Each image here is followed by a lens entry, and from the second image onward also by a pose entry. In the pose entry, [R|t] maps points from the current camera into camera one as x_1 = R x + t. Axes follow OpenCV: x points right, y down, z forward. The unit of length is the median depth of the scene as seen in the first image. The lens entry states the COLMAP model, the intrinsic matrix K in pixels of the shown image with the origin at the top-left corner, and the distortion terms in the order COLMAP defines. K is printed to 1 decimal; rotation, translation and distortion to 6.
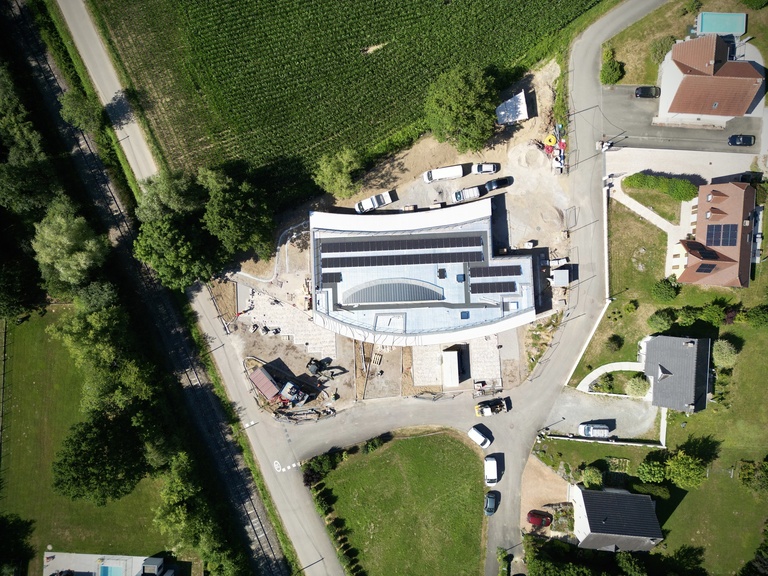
lens RADIAL K [[537.6, 0, 384.7], [0, 537.6, 286.0], [0, 0, 1]] dist [0.025250, -0.015076]
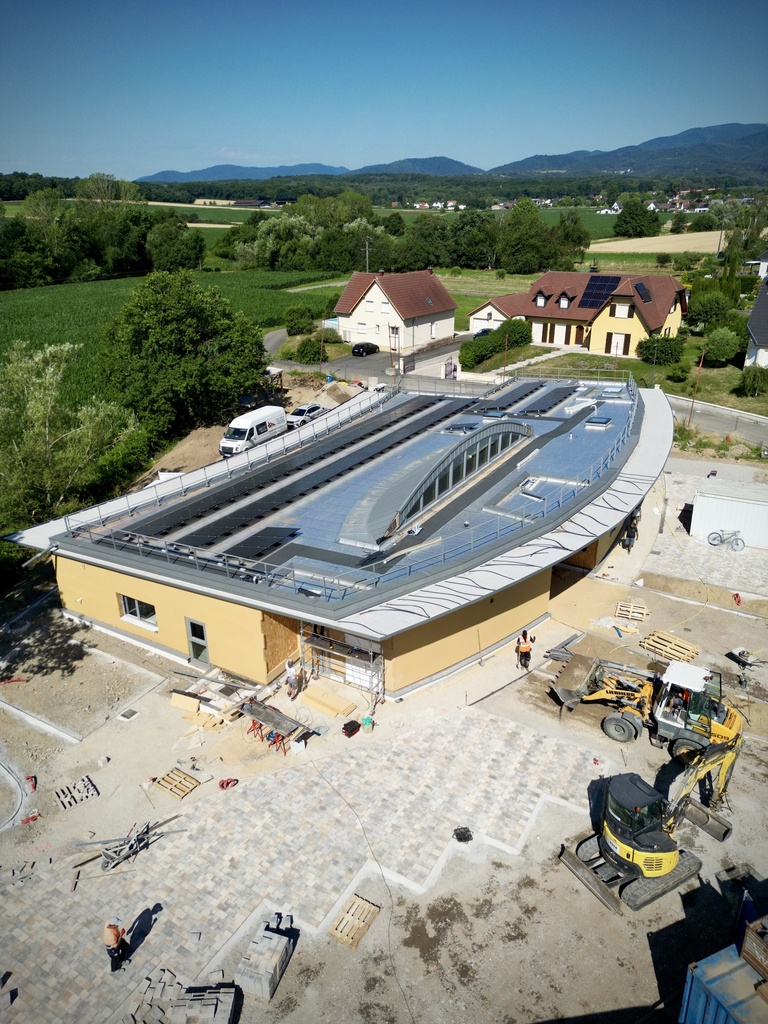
lens RADIAL K [[716.8, 0, 381.7], [0, 716.8, 510.2], [0, 0, 1]] dist [0.025250, -0.015076]
pose [[0.545657, -0.305684, 0.780266, -0.294949], [0.837928, 0.211923, -0.502957, 0.174509], [-0.011610, 0.928249, 0.371779, 0.836609]]
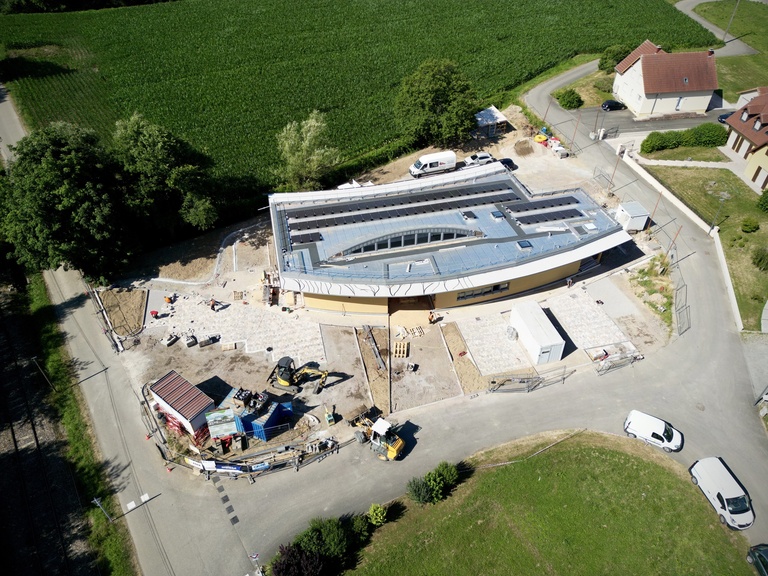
lens RADIAL K [[537.6, 0, 384.2], [0, 537.6, 287.7], [0, 0, 1]] dist [0.025250, -0.015076]
pose [[0.982287, -0.112578, 0.149793, -0.105751], [0.186479, 0.665682, -0.722560, 0.483546], [-0.018370, 0.737694, 0.674885, 0.586277]]
